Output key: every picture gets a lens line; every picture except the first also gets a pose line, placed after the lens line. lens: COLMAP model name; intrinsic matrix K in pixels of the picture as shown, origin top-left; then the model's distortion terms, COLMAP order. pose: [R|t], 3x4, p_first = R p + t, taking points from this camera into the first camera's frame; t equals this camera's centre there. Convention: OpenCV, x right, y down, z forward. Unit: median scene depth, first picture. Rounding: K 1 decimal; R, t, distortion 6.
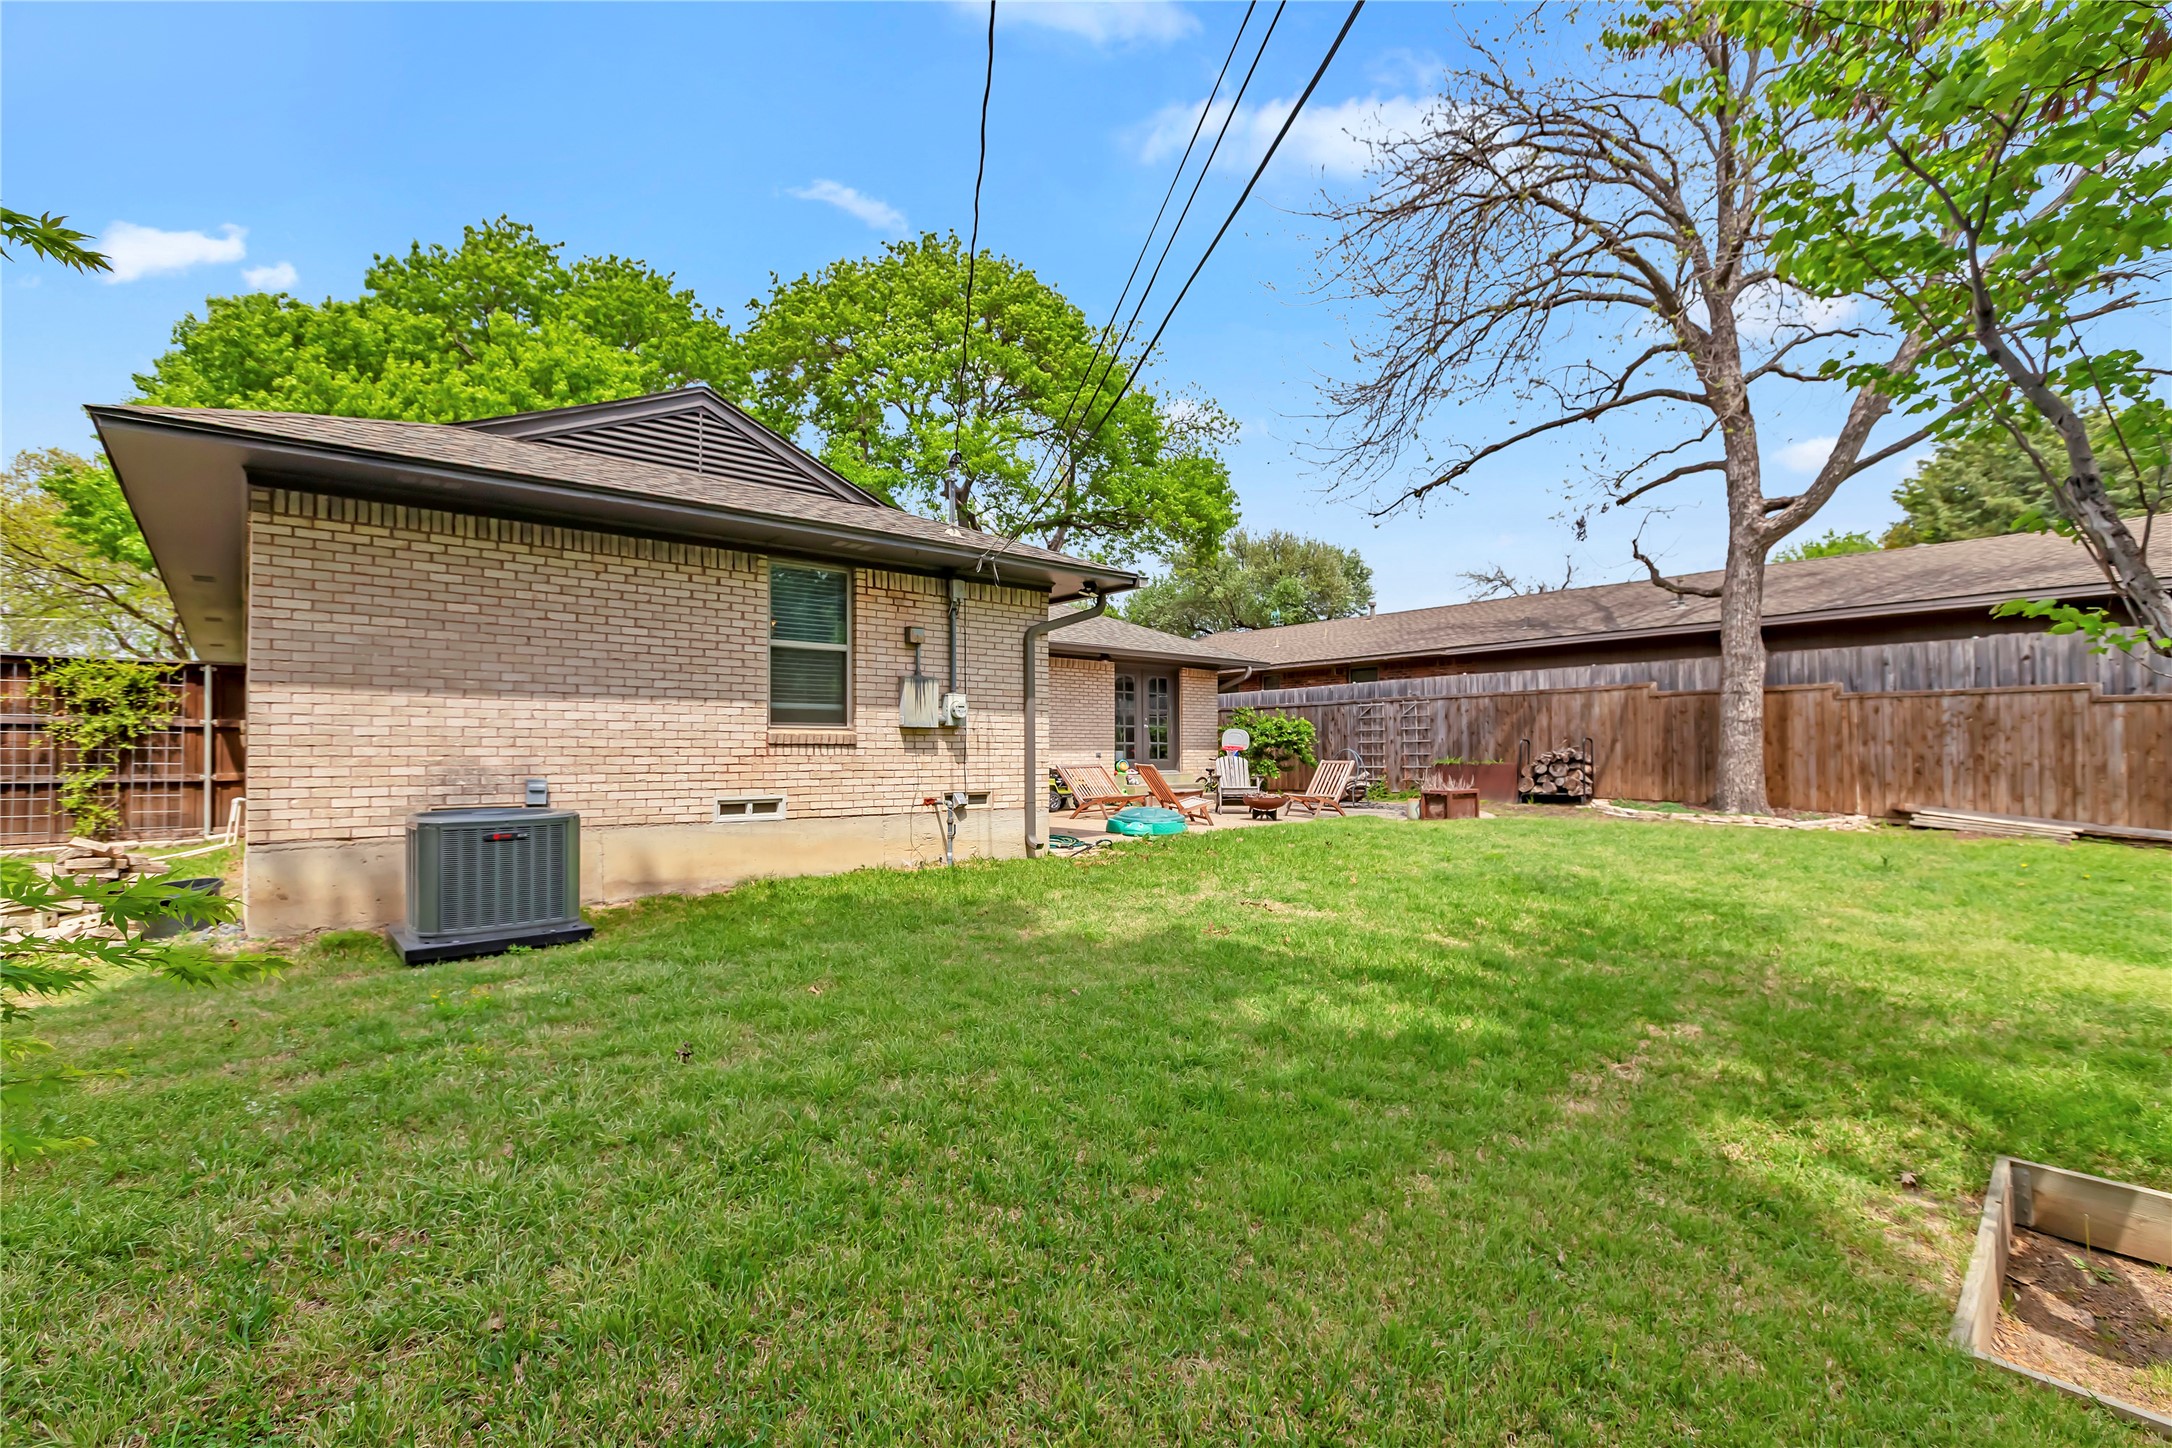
lens RADIAL K [[968.7, 0, 1078.3], [0, 968.7, 730.3], [0, 0, 1]] dist [0.000703, -0.000495]
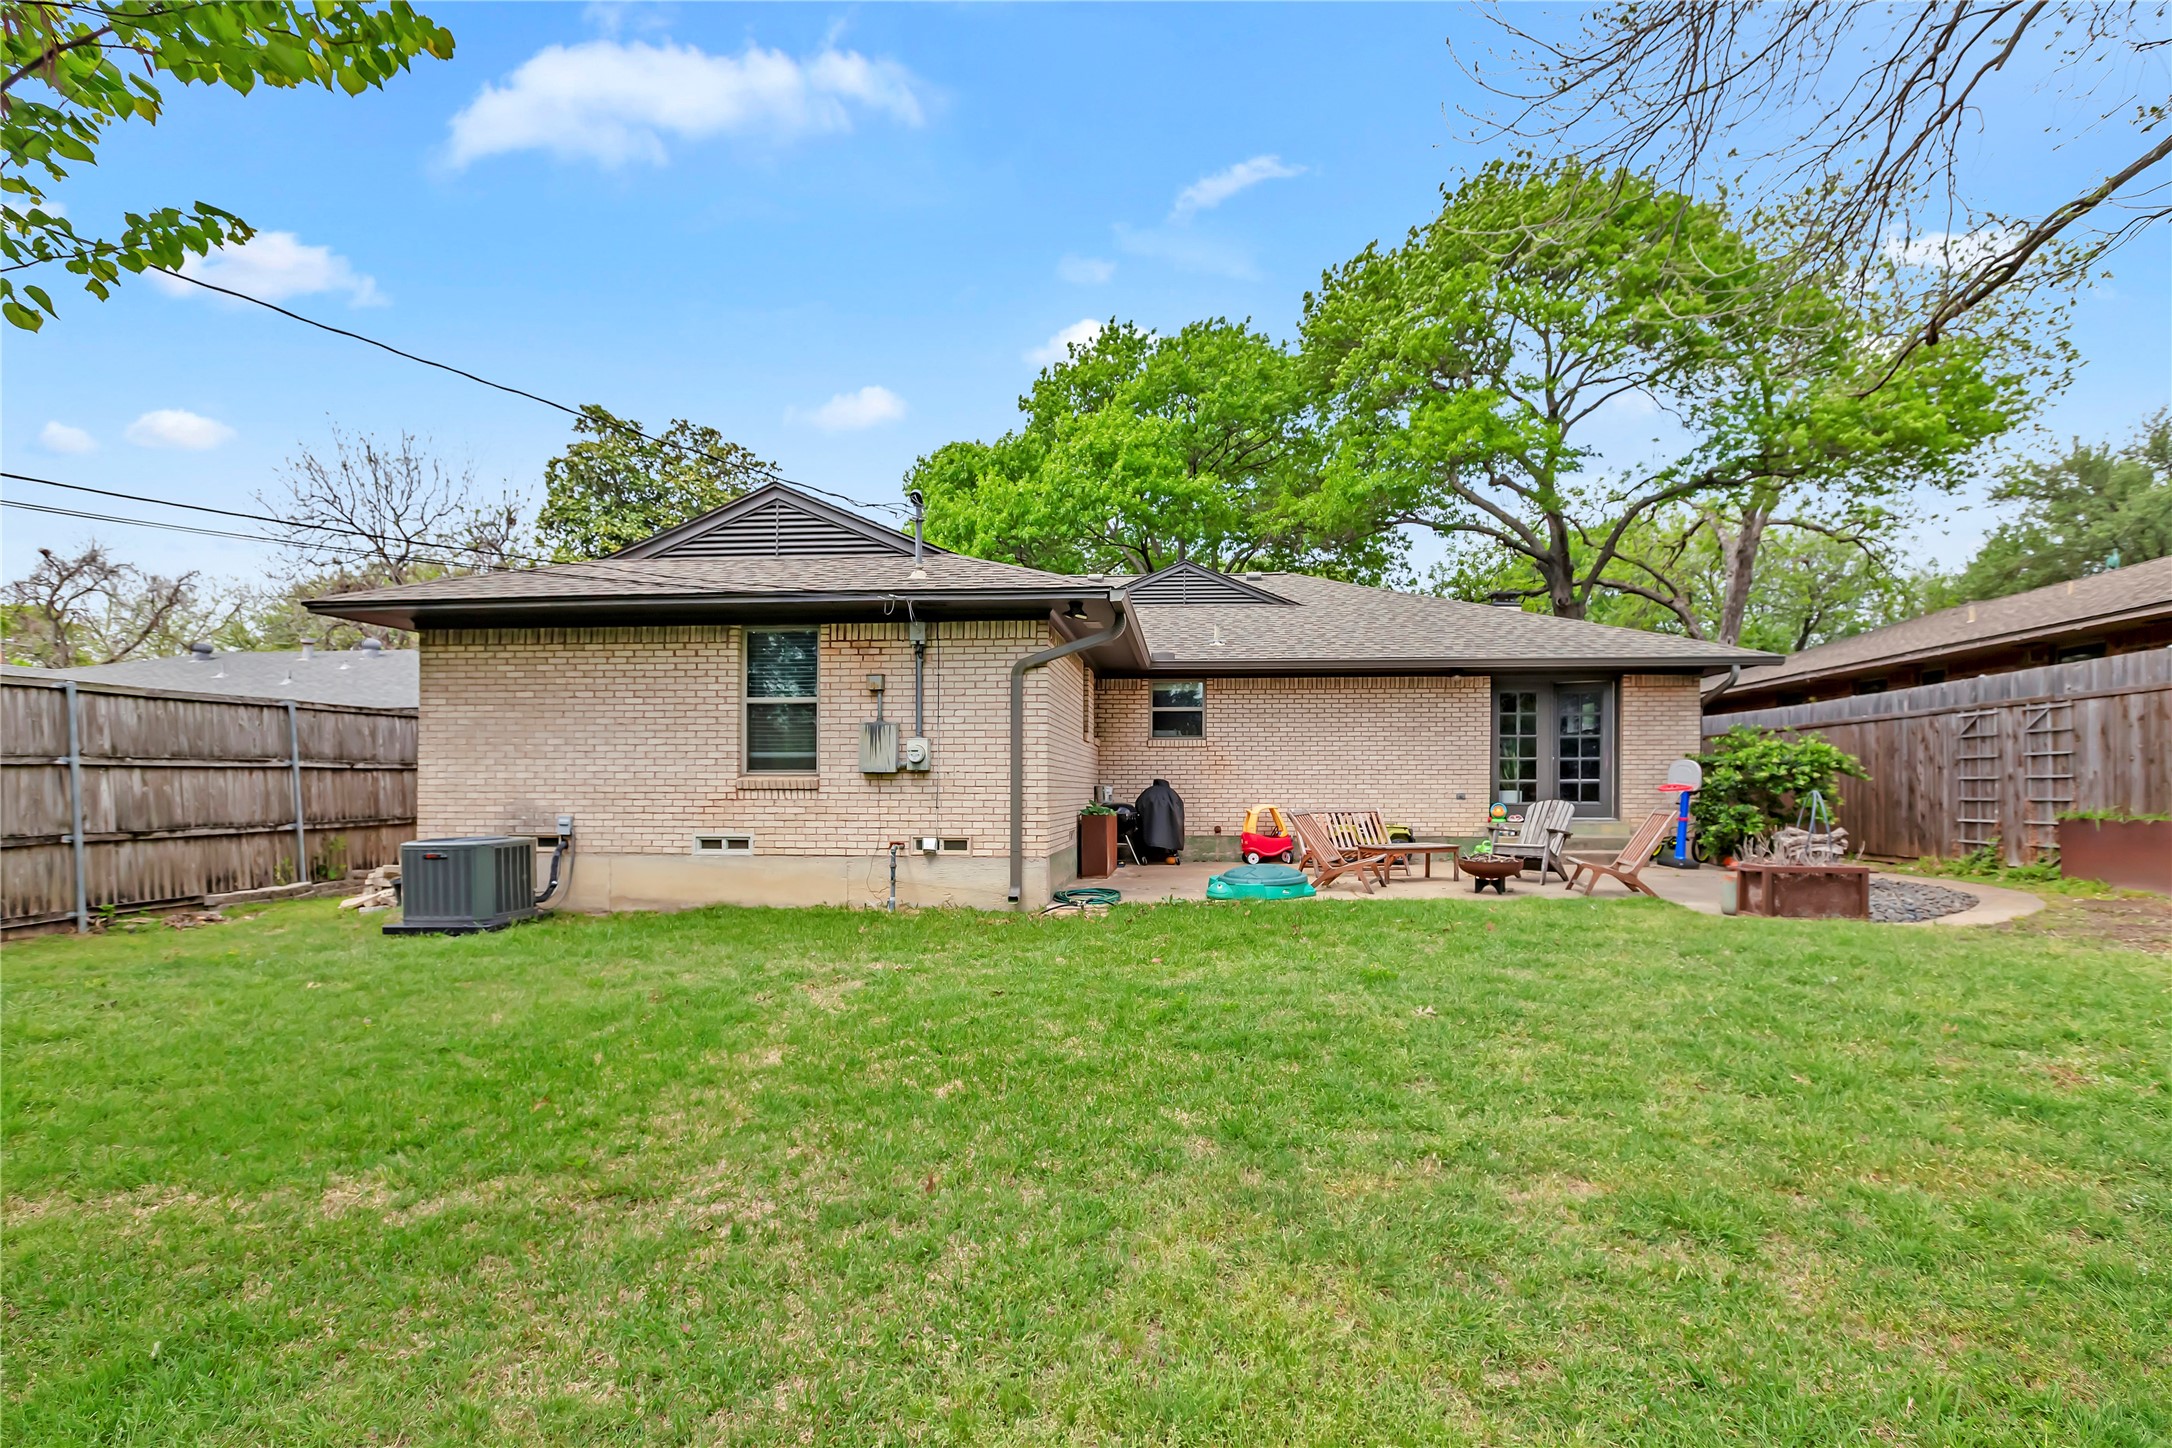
lens RADIAL K [[1023.6, 0, 1114.8], [0, 1023.6, 781.7], [0, 0, 1]] dist [0.000314, 0.000002]
pose [[0.704341, -0.002579, -0.709857, 0.797103], [0.016518, 0.999782, 0.012758, -0.002836], [0.709669, -0.020711, 0.704231, 0.427578]]
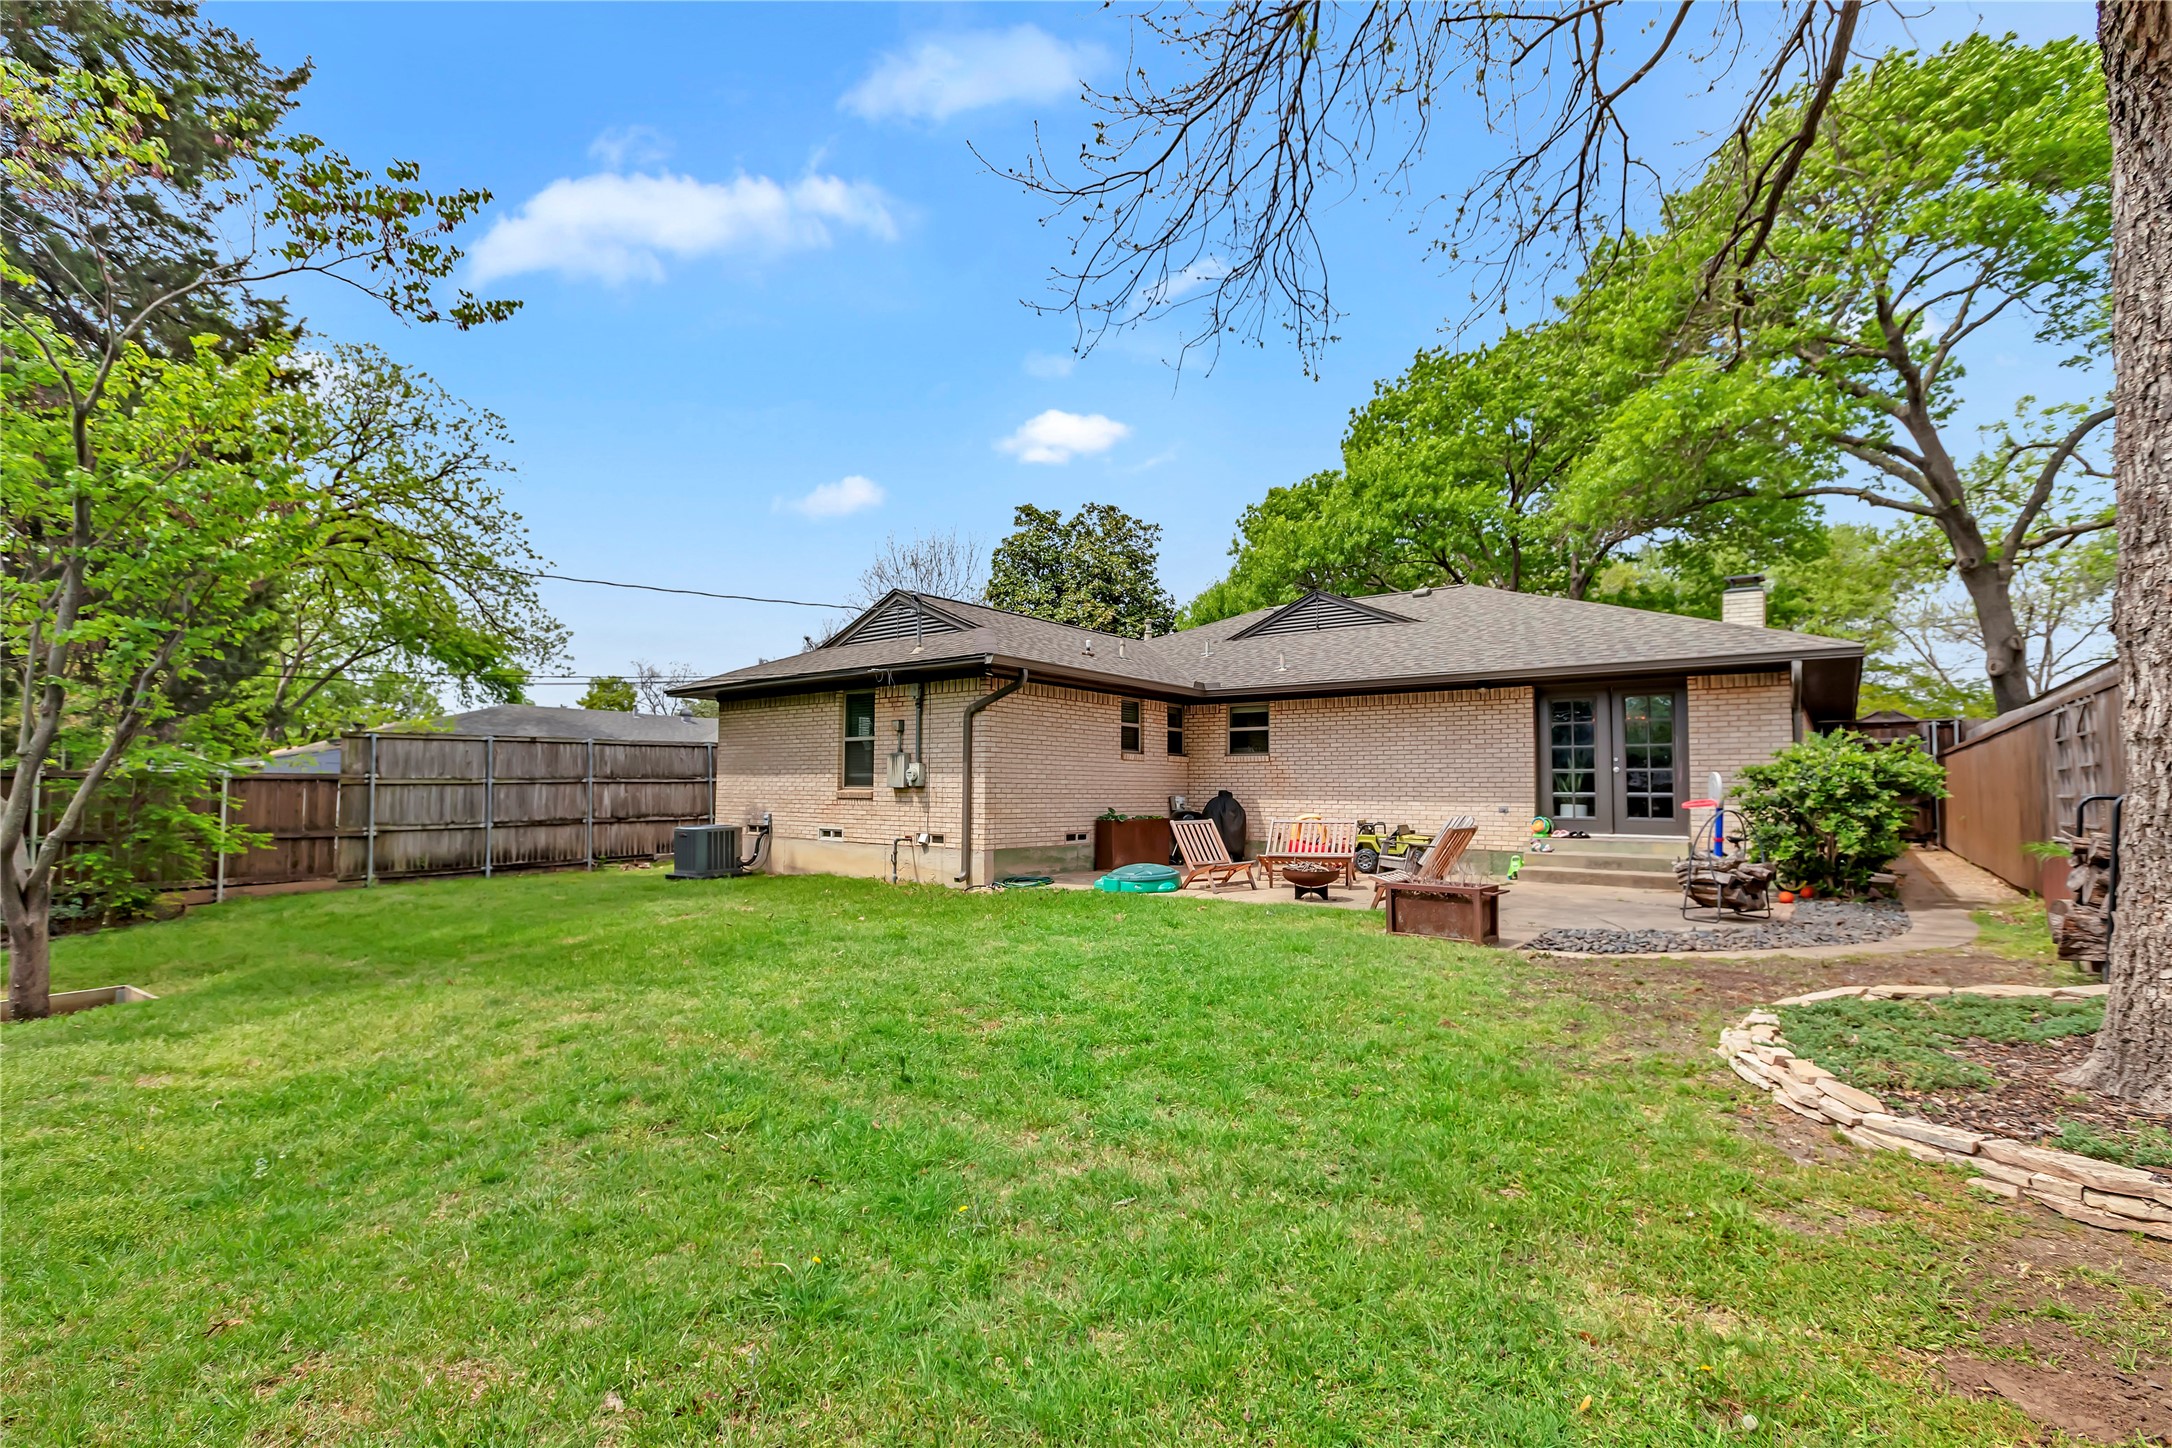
lens RADIAL K [[968.7, 0, 1078.3], [0, 968.7, 730.3], [0, 0, 1]] dist [0.000703, -0.000495]
pose [[0.189333, -0.054727, -0.980387, 1.381852], [0.019871, 0.998455, -0.051898, -0.007779], [0.981712, -0.009656, 0.190128, 1.016807]]
